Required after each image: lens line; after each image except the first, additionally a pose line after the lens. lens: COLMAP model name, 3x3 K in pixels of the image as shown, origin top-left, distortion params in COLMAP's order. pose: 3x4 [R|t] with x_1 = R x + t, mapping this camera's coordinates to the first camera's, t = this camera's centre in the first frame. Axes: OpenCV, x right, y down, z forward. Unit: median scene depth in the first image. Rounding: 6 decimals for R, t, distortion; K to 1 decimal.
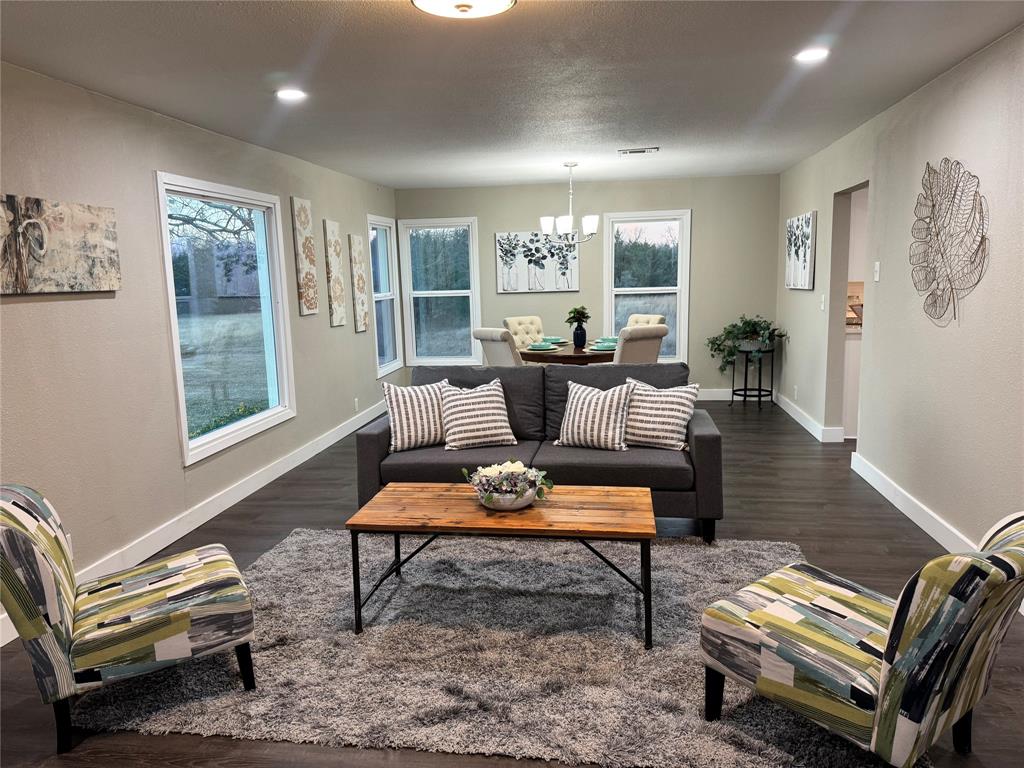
lens RADIAL K [[720.0, 0, 510.3], [0, 720.0, 381.2], [0, 0, 1]] dist [0.102098, -0.147218]
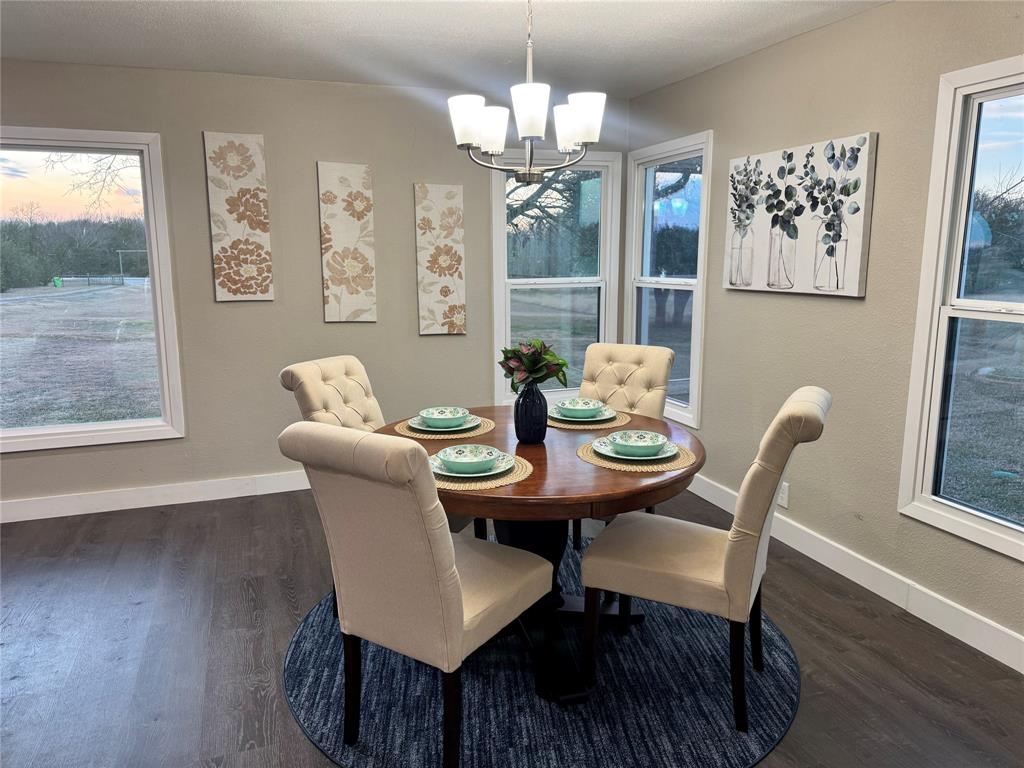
lens RADIAL K [[720.0, 0, 510.3], [0, 720.0, 381.2], [0, 0, 1]] dist [0.102098, -0.147218]
pose [[0.475497, 0.178247, -0.861470, 0.347694], [-0.141472, 0.982006, 0.125100, -0.104676], [0.868267, 0.062389, 0.492158, 0.659257]]
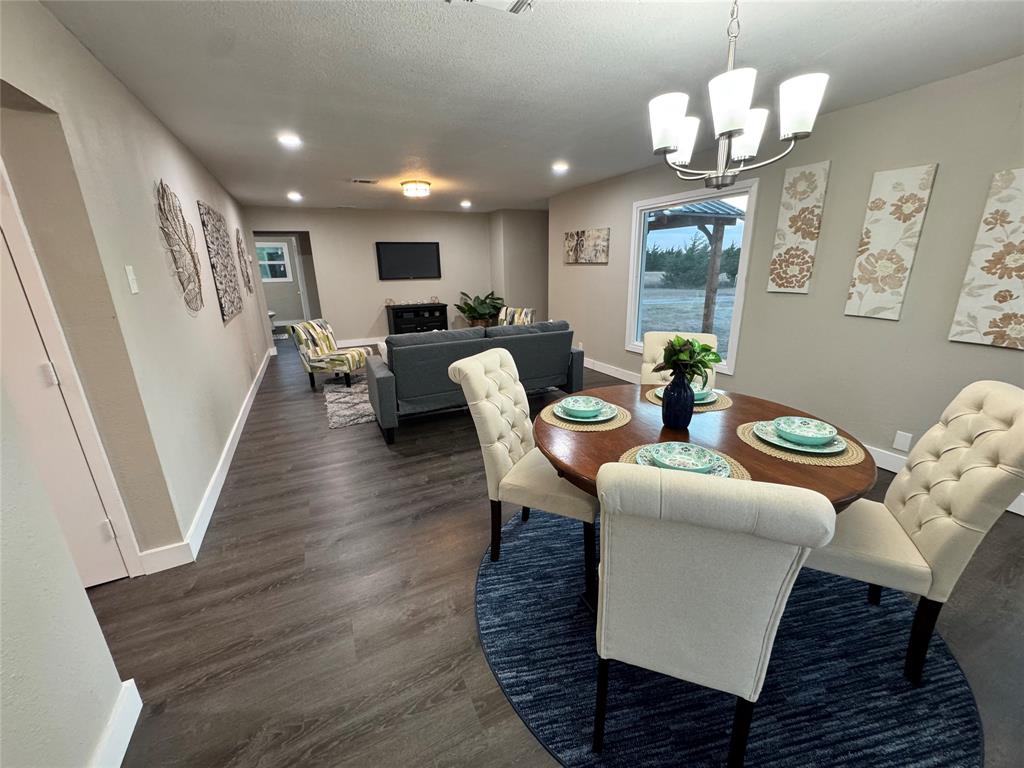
lens RADIAL K [[408.8, 0, 515.8], [0, 408.8, 384.2], [0, 0, 1]] dist [-0.001141, 0.000170]
pose [[-0.814975, 0.204881, -0.542070, 0.256059], [-0.044031, 0.910819, 0.410452, -0.141367], [0.577821, 0.358376, -0.733273, 0.925559]]
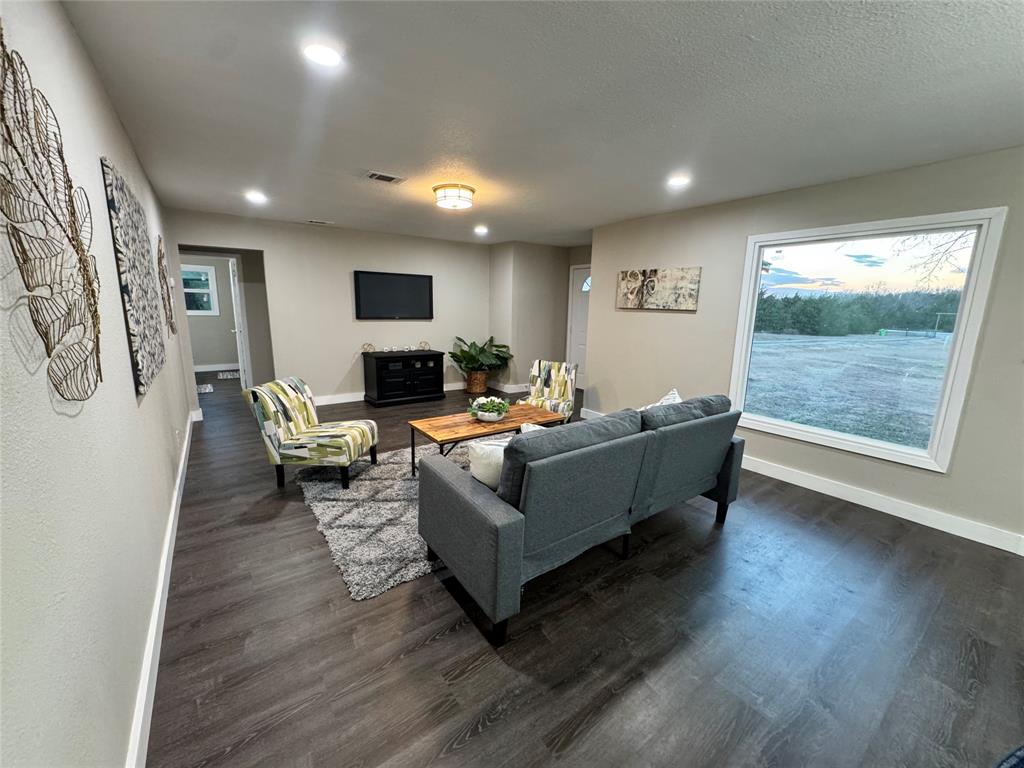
lens RADIAL K [[408.8, 0, 515.8], [0, 408.8, 384.2], [0, 0, 1]] dist [-0.001141, 0.000170]
pose [[-0.707314, 0.145131, -0.691841, 0.268083], [-0.106871, 0.945494, 0.307603, -0.102791], [0.698774, 0.291509, -0.653251, 0.667658]]
